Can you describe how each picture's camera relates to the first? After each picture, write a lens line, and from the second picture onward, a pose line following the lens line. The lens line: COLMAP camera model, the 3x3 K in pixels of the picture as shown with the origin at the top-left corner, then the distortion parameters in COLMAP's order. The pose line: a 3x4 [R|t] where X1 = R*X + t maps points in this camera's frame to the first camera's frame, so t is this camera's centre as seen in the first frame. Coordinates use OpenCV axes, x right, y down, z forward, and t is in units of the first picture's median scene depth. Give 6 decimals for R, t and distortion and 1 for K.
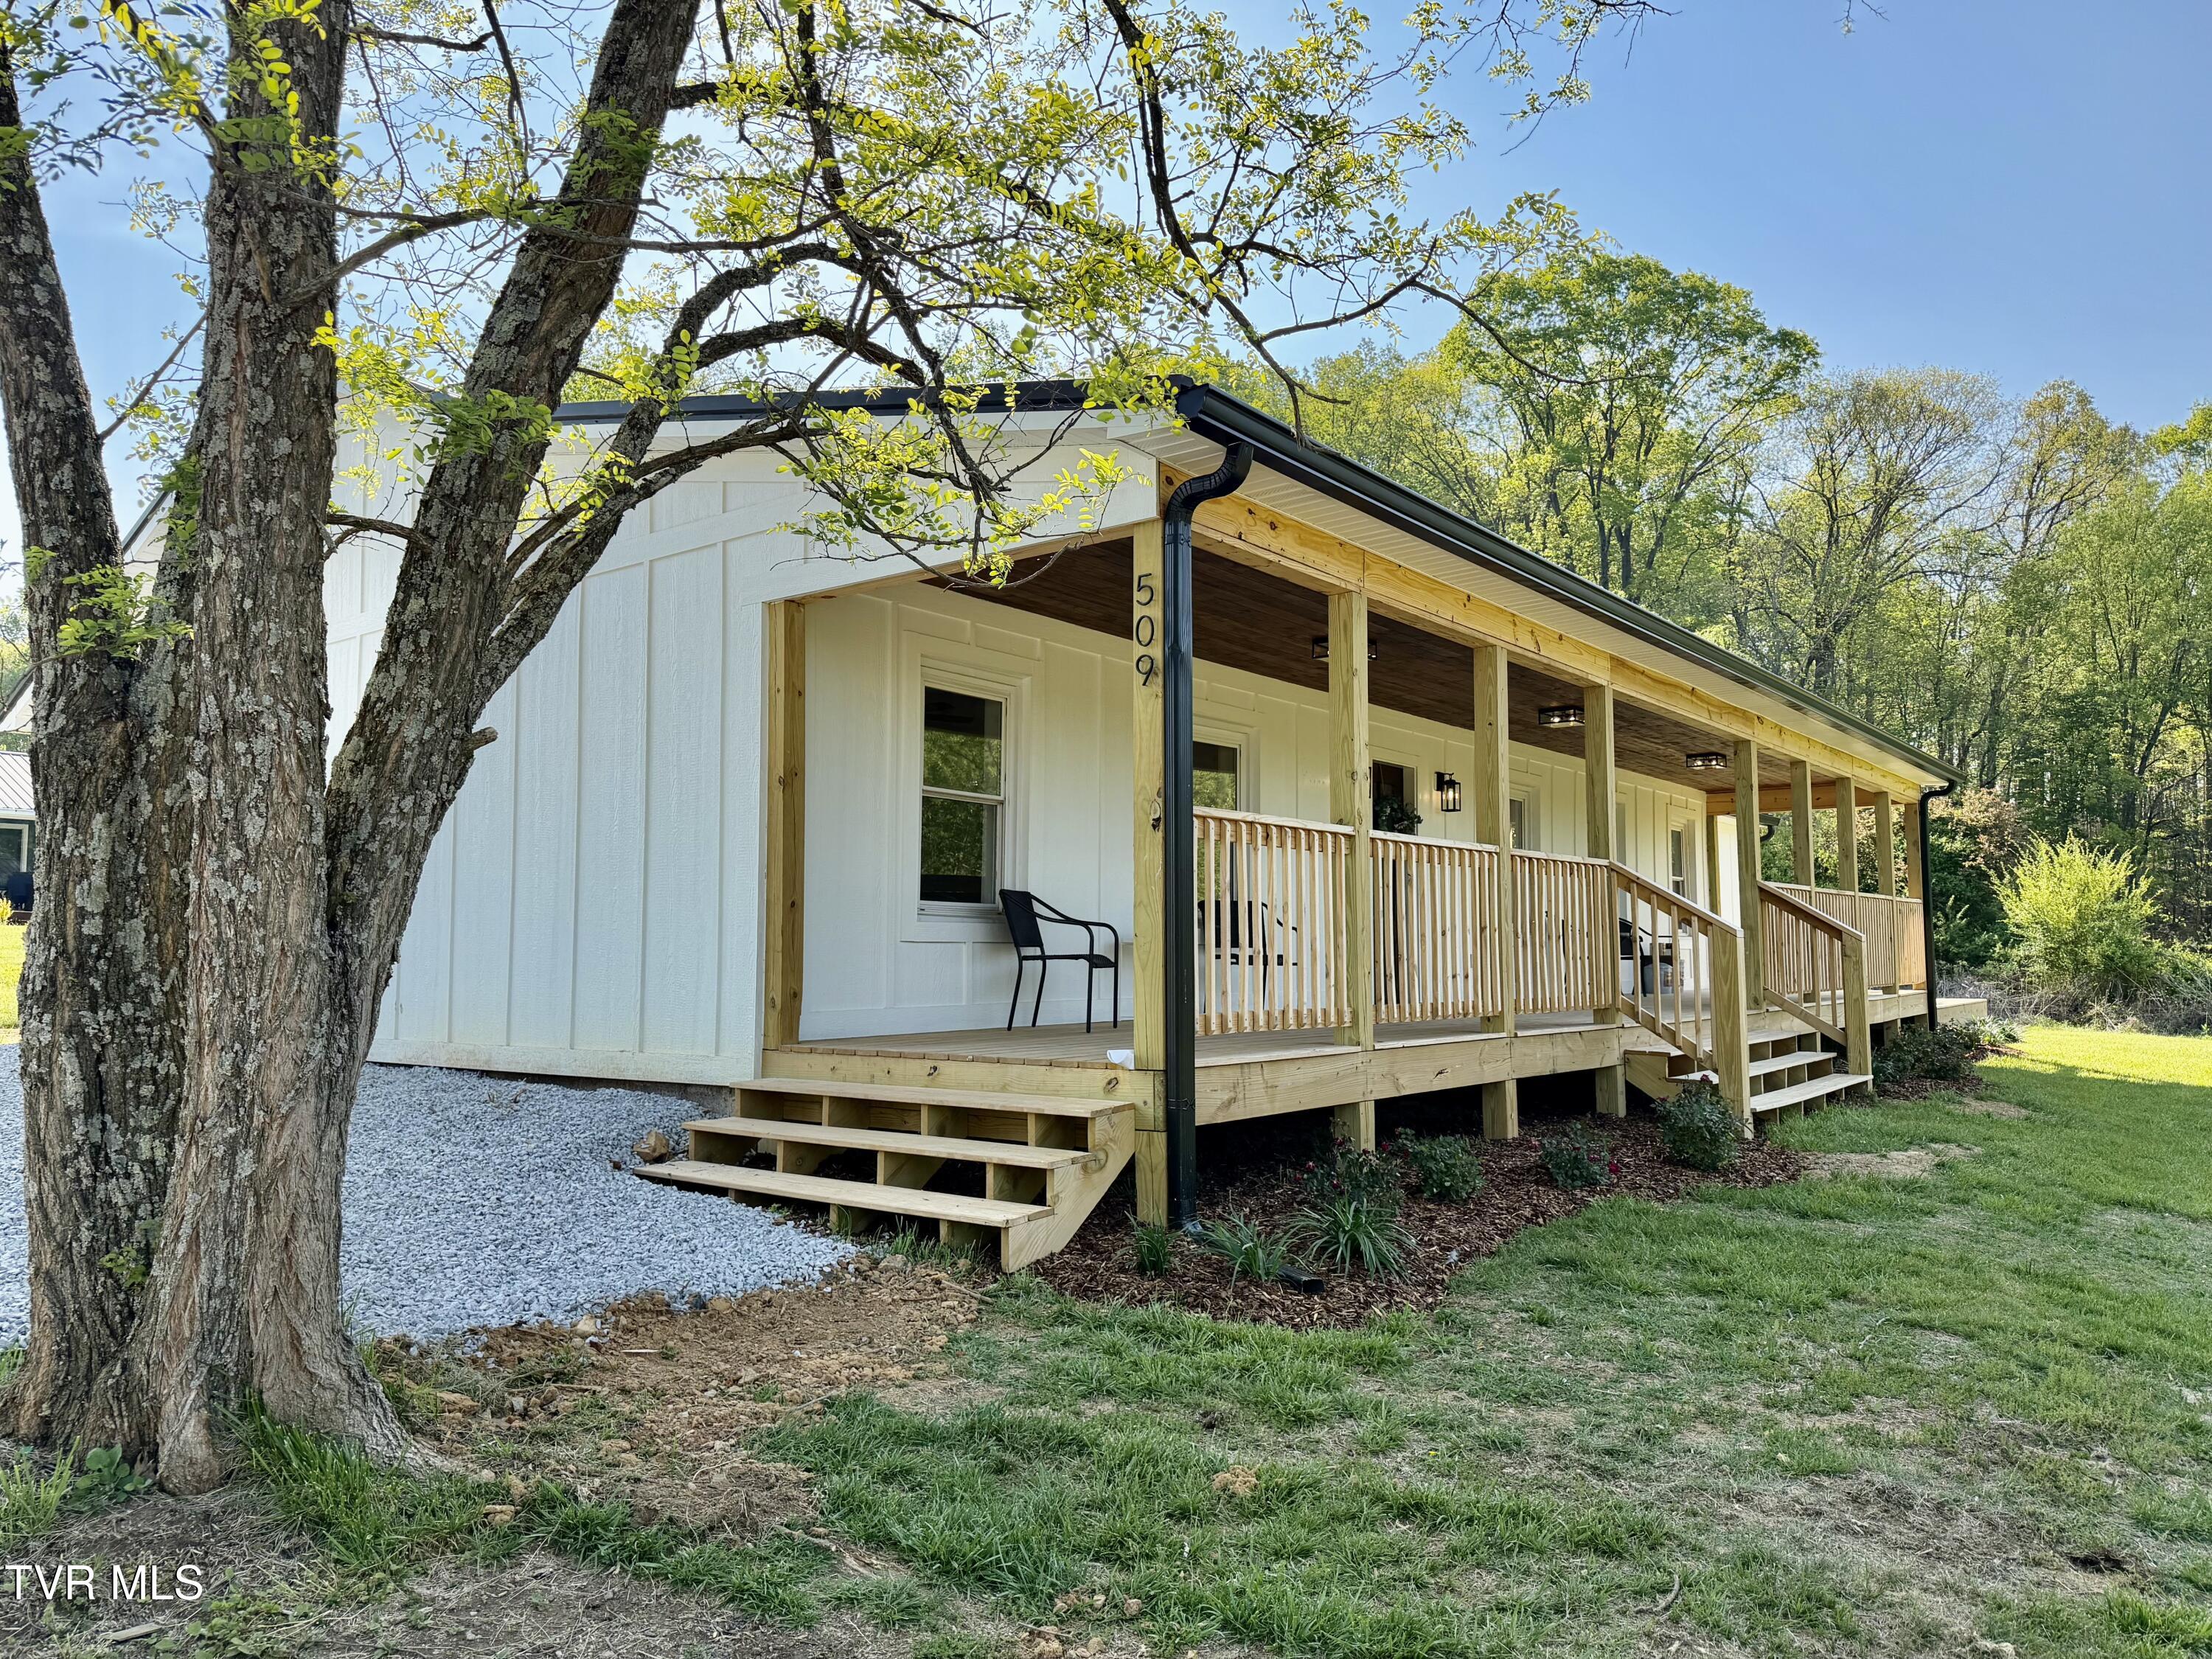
lens RADIAL K [[1606.2, 0, 1106.0], [0, 1606.2, 829.5], [0, 0, 1]] dist [0.145429, -0.220915]
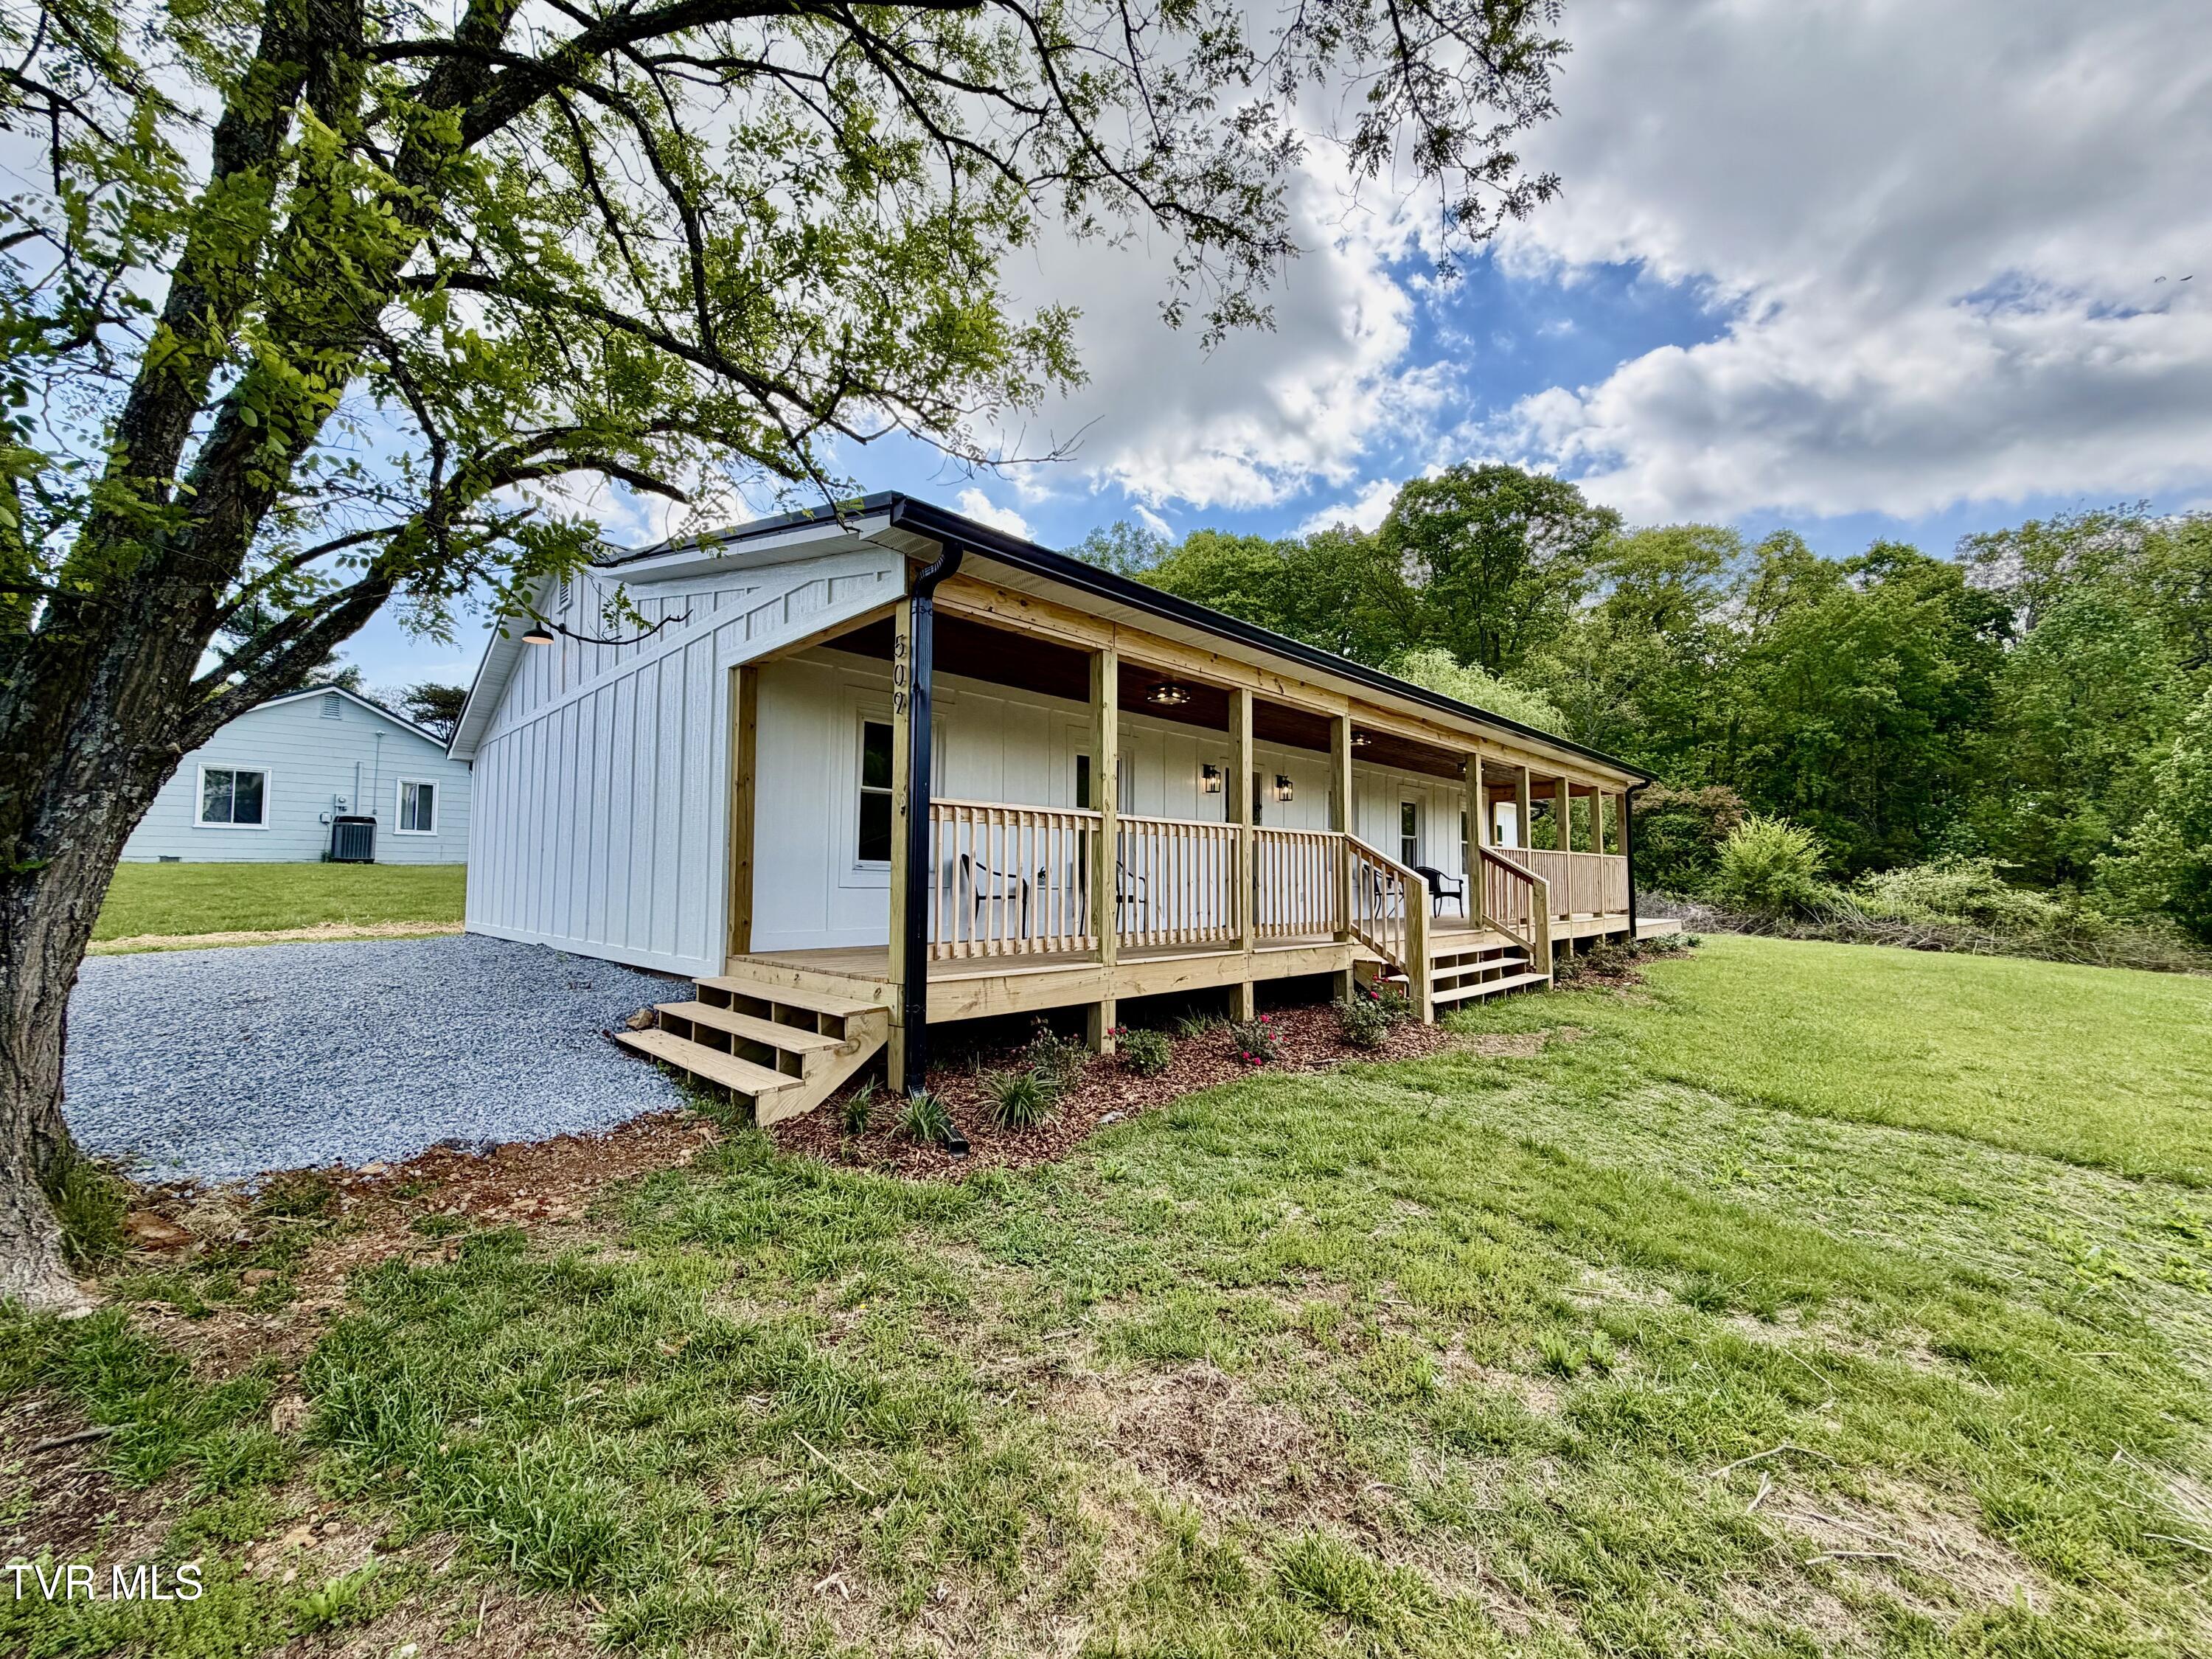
lens RADIAL K [[899.8, 0, 1106.0], [0, 899.8, 829.5], [0, 0, 1]] dist [-0.000576, -0.000085]
pose [[0.991255, -0.000122, -0.131957, 0.258246], [0.002848, 0.999786, 0.020476, -0.002437], [0.131926, -0.020673, 0.991044, 0.195033]]
